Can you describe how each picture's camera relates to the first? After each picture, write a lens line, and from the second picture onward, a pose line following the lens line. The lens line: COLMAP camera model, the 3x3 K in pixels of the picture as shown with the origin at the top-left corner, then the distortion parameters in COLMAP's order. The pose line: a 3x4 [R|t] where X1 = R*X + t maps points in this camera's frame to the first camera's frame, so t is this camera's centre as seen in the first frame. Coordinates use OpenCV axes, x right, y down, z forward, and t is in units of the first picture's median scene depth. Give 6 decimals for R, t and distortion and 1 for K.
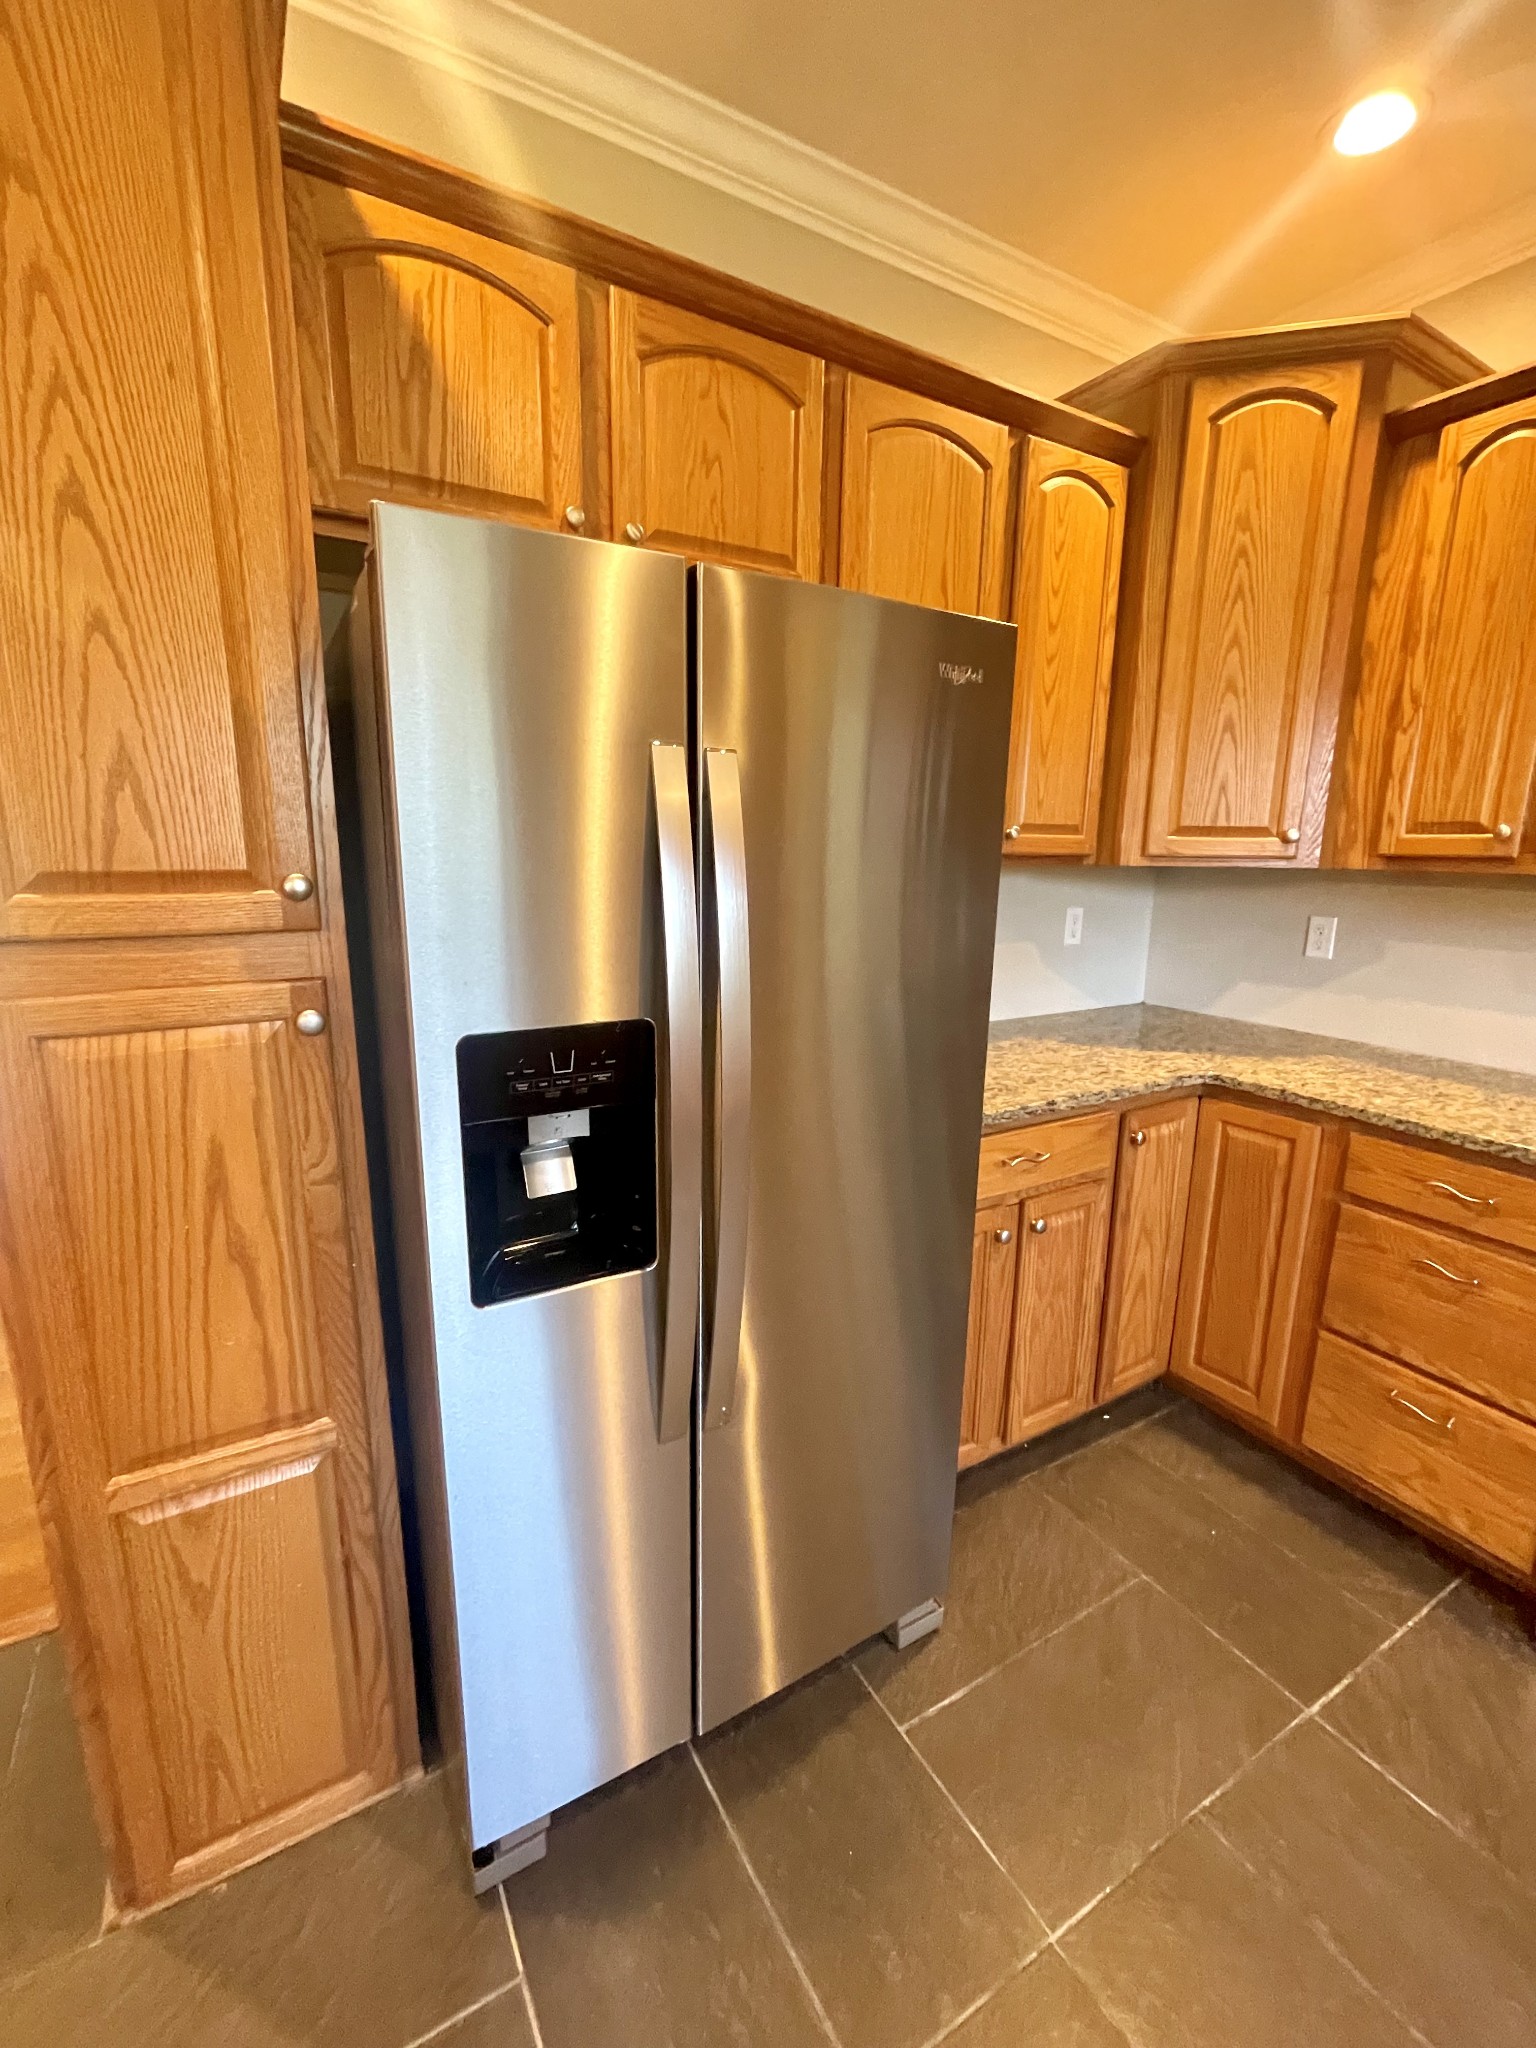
lens RADIAL K [[873.4, 0, 755.1], [0, 873.4, 1025.2], [0, 0, 1]] dist [-0.000735, -0.000595]
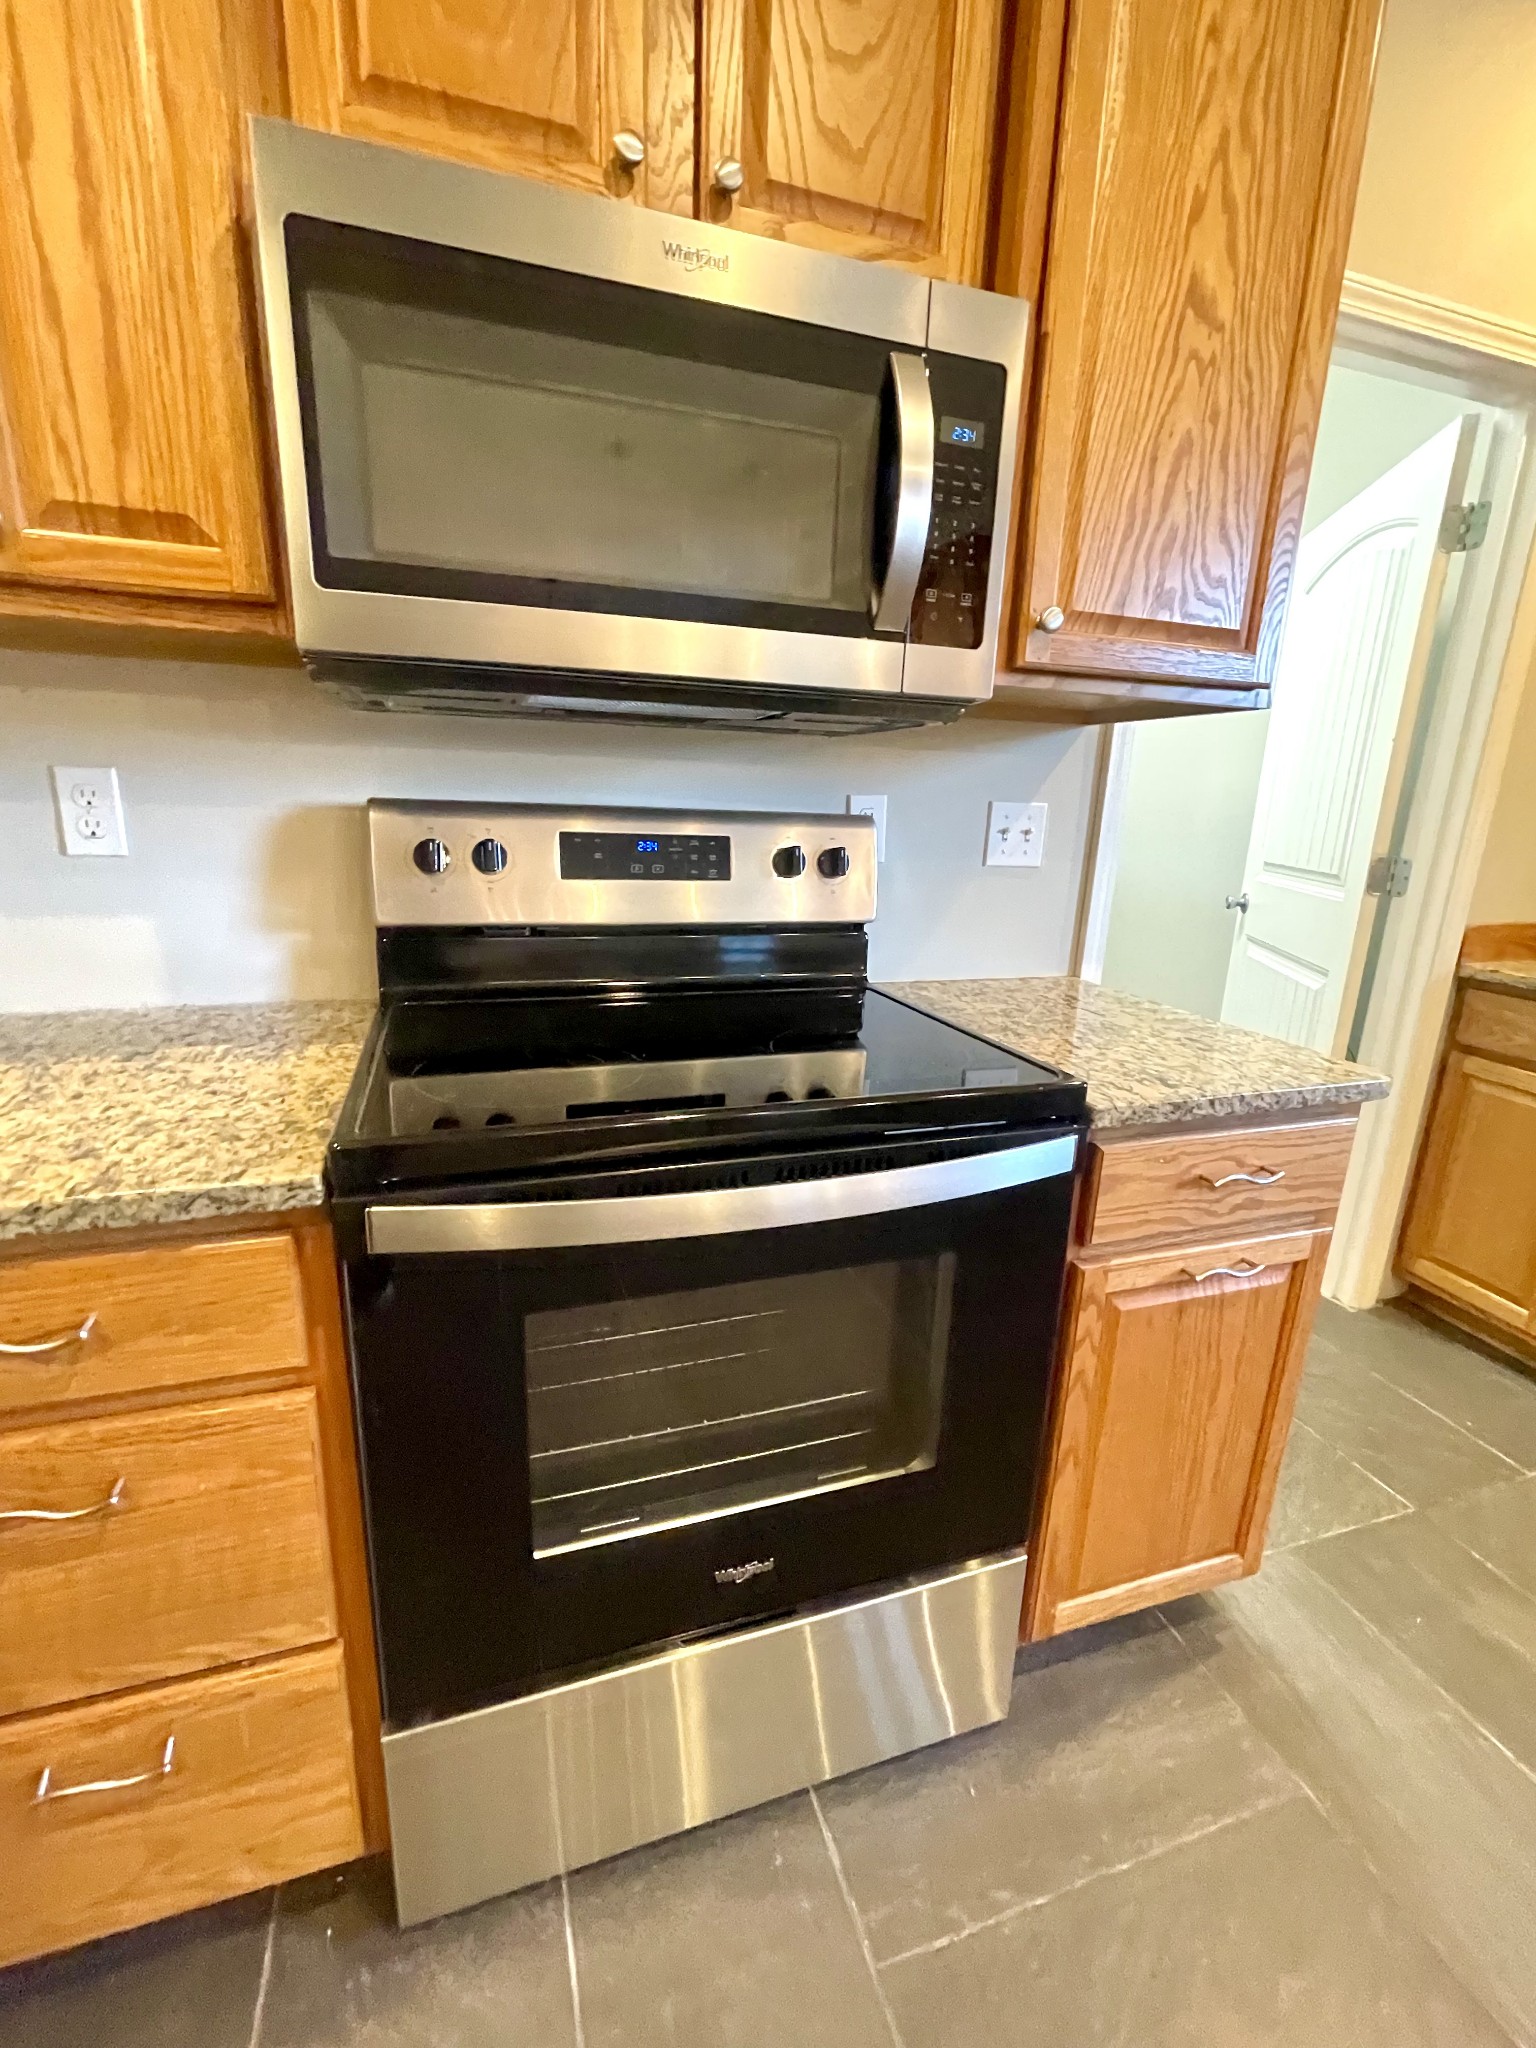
lens RADIAL K [[873.4, 0, 755.1], [0, 873.4, 1025.2], [0, 0, 1]] dist [-0.000735, -0.000595]
pose [[0.210860, -0.254223, 0.943880, 0.490042], [0.172451, 0.960119, 0.220072, 0.013743], [-0.962184, 0.116368, 0.246292, 0.498237]]
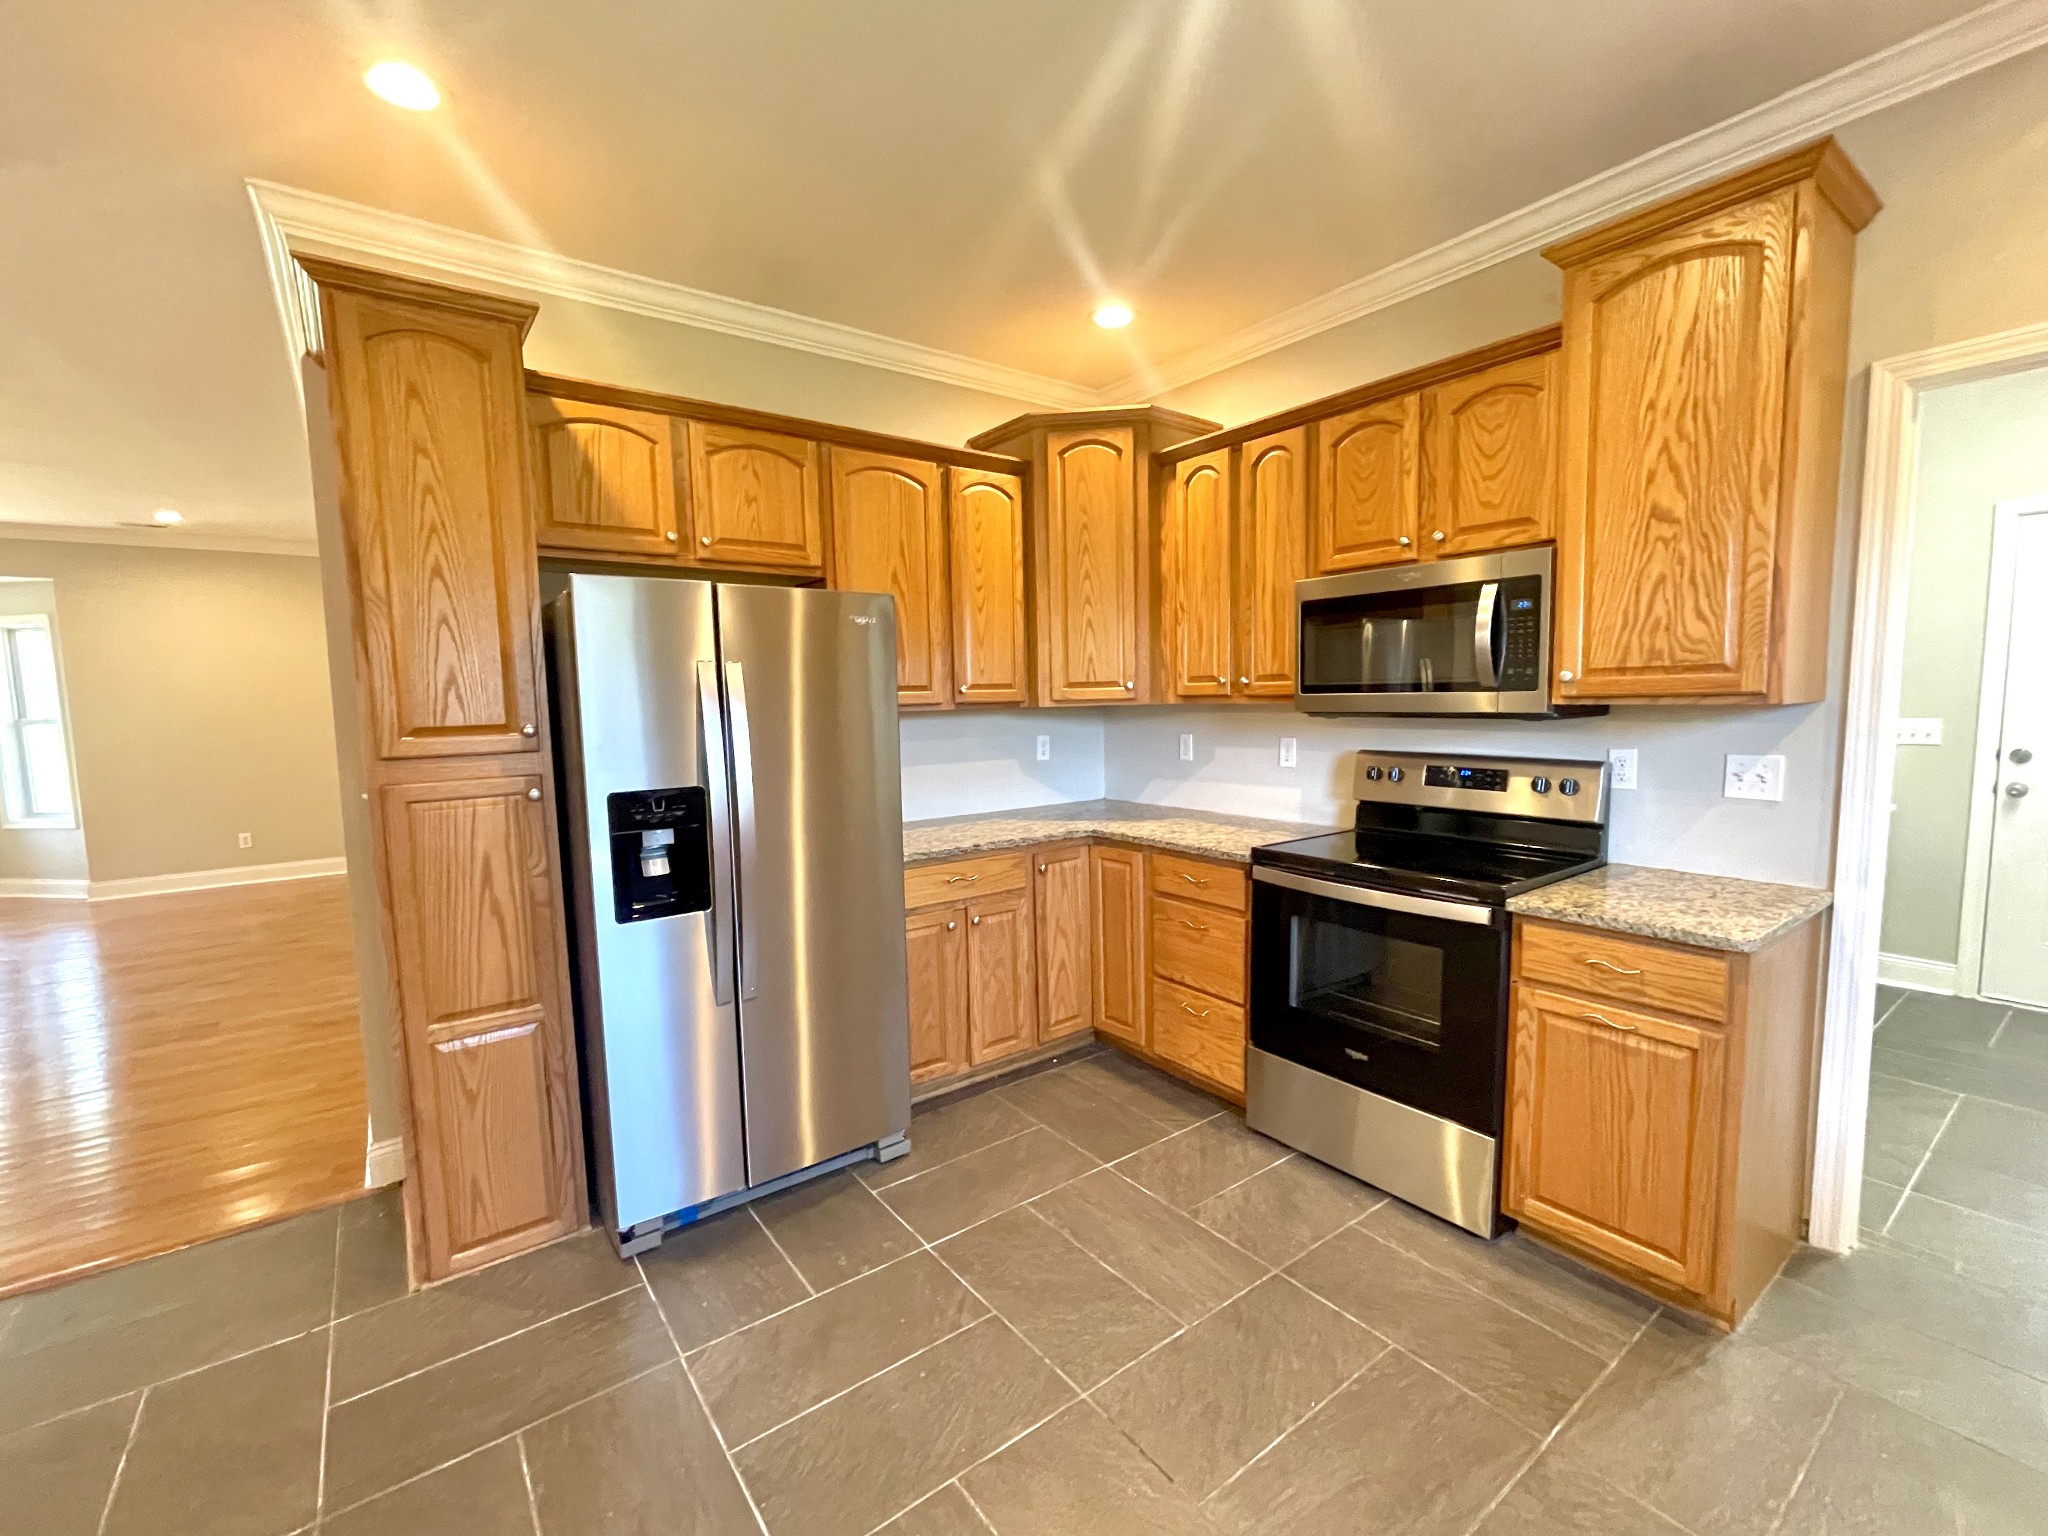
lens RADIAL K [[873.4, 0, 1027.7], [0, 873.4, 780.2], [0, 0, 1]] dist [-0.000735, -0.000595]
pose [[0.992743, -0.044705, 0.111637, 0.258755], [0.056534, 0.992848, -0.105150, 0.149199], [-0.106138, 0.110699, 0.988170, -0.717803]]
